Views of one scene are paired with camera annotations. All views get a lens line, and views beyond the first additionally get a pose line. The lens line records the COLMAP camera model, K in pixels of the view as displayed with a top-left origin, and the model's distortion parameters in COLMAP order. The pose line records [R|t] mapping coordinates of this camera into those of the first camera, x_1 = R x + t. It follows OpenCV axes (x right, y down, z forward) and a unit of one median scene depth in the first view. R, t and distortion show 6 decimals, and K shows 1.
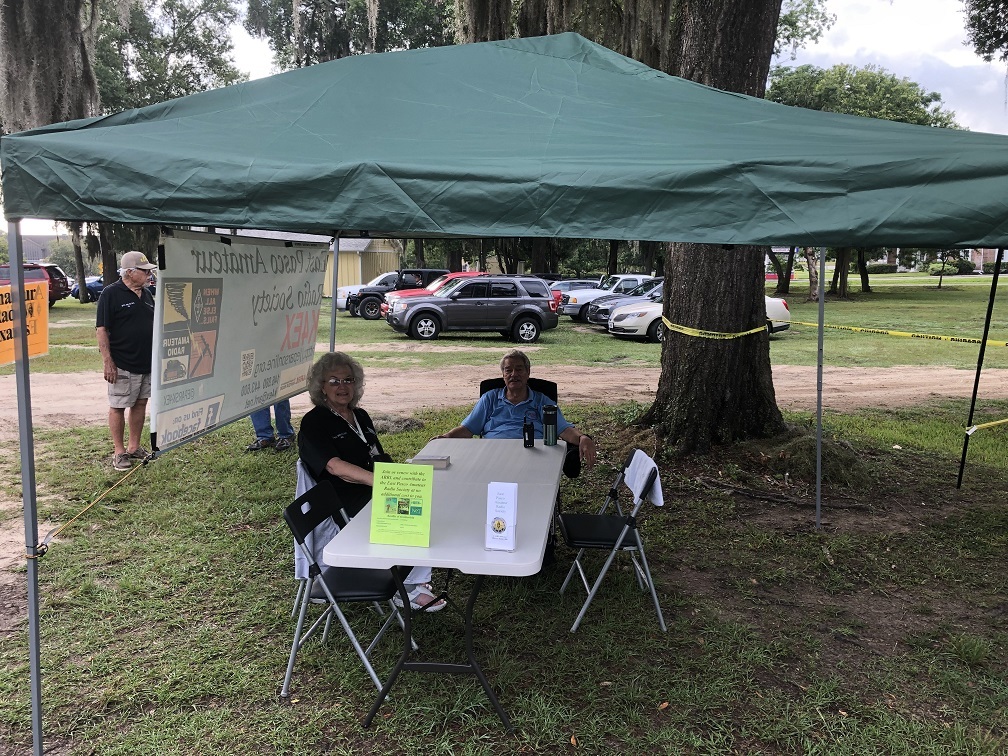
lens RADIAL K [[811.4, 0, 501.4], [0, 811.4, 379.0], [0, 0, 1]] dist [0.029573, -0.010080]
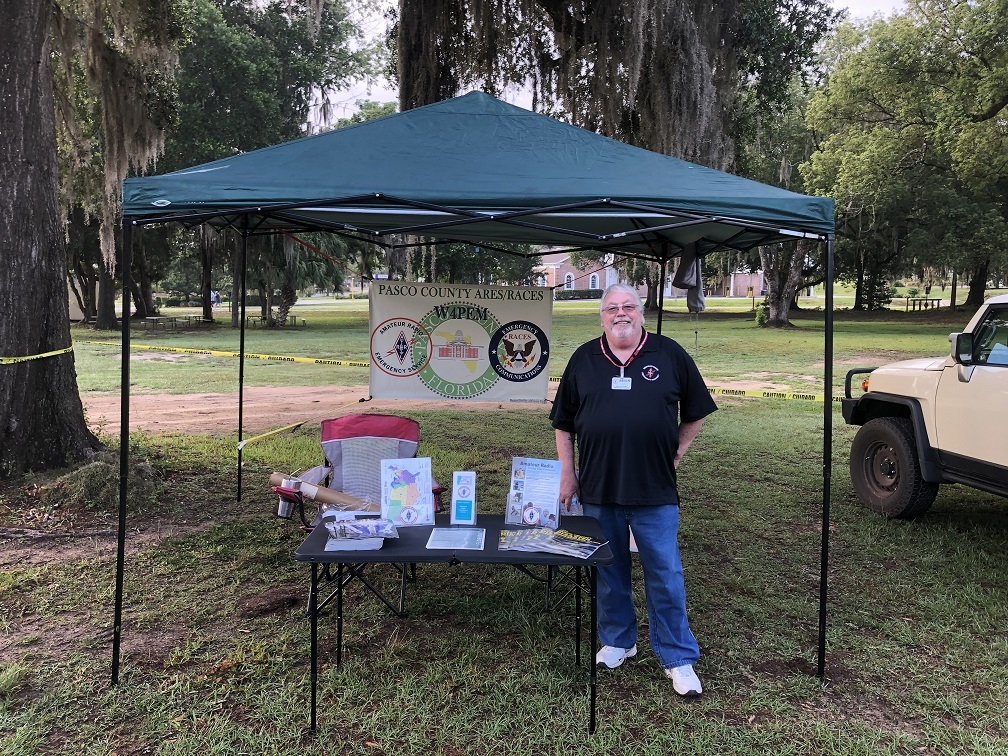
lens RADIAL K [[811.4, 0, 500.1], [0, 811.4, 381.8], [0, 0, 1]] dist [0.029573, -0.010080]
pose [[0.909091, -0.037066, 0.414945, 0.274112], [0.047749, 0.998741, -0.015396, 0.008369], [-0.413852, 0.033810, 0.909716, -0.050997]]
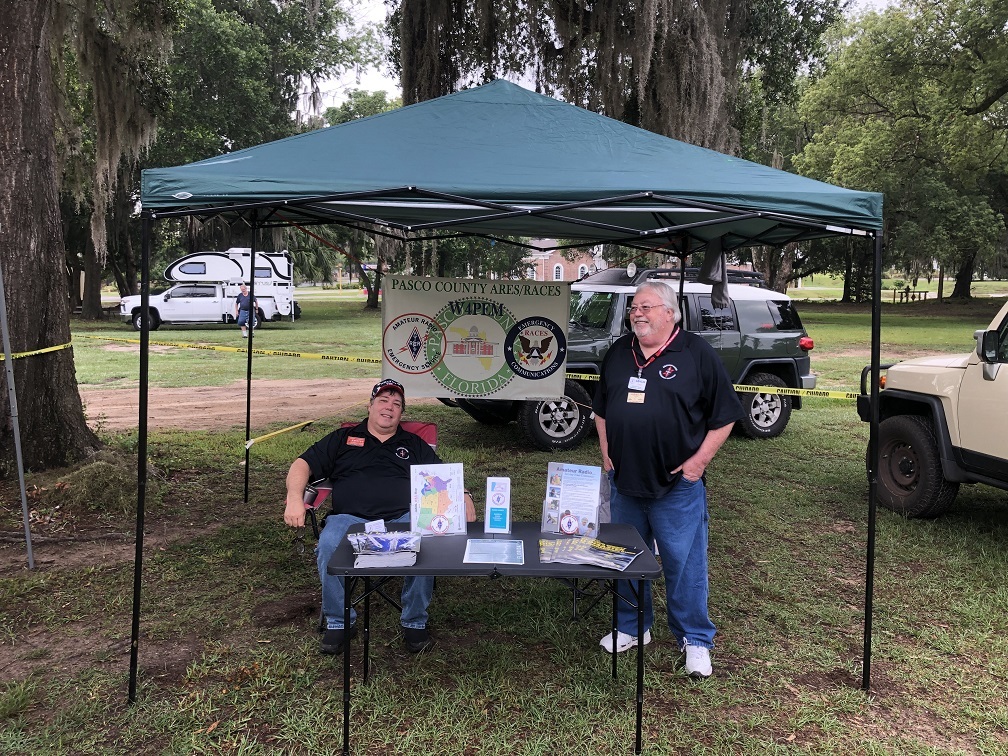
lens RADIAL K [[811.4, 0, 500.0], [0, 811.4, 378.9], [0, 0, 1]] dist [0.029573, -0.010080]
pose [[0.902224, -0.039519, 0.429452, 0.261124], [0.046923, 0.998876, -0.006660, 0.001795], [-0.428707, 0.026160, 0.903065, -0.026581]]
